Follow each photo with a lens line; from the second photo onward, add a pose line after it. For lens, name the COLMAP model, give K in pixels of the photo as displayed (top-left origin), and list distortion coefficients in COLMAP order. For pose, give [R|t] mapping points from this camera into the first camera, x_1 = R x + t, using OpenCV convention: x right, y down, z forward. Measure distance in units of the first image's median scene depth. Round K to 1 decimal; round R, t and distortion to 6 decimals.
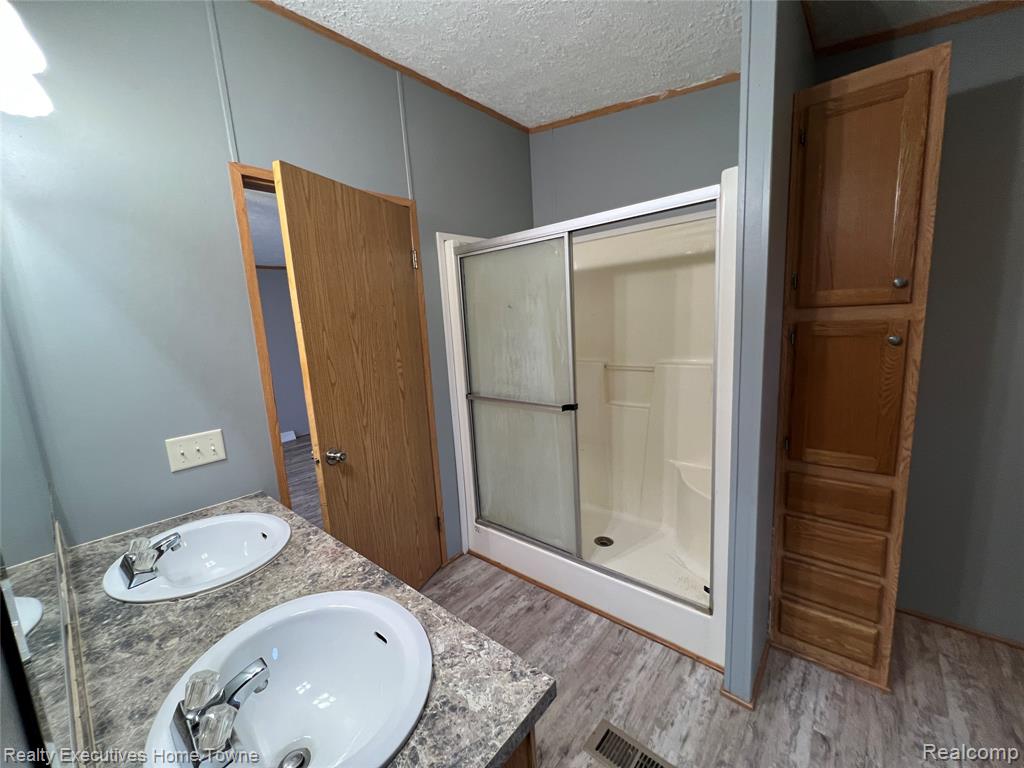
lens RADIAL K [[408.0, 0, 515.6], [0, 408.0, 381.2], [0, 0, 1]] dist [0.000317, -0.000750]
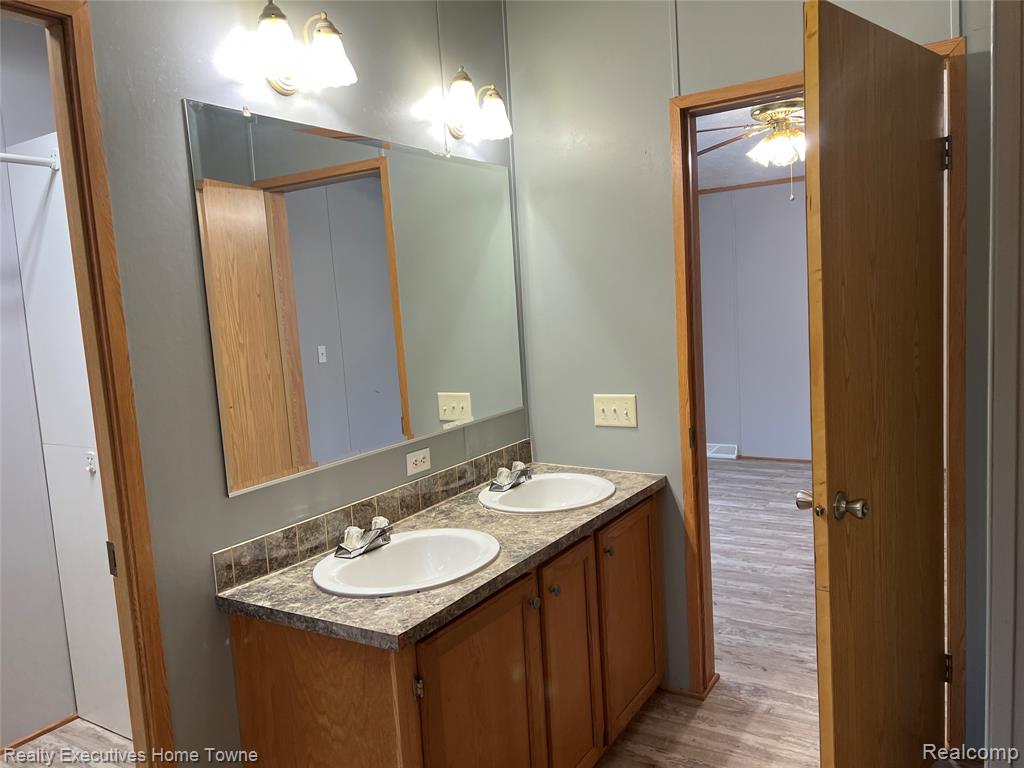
lens RADIAL K [[781.2, 0, 515.5], [0, 781.2, 389.4], [0, 0, 1]] dist [0.055855, -0.002867]
pose [[0.152575, 0.159981, -0.975257, 1.441210], [-0.101772, 0.984108, 0.145511, -0.188323], [0.983038, 0.077053, 0.166432, 0.609303]]
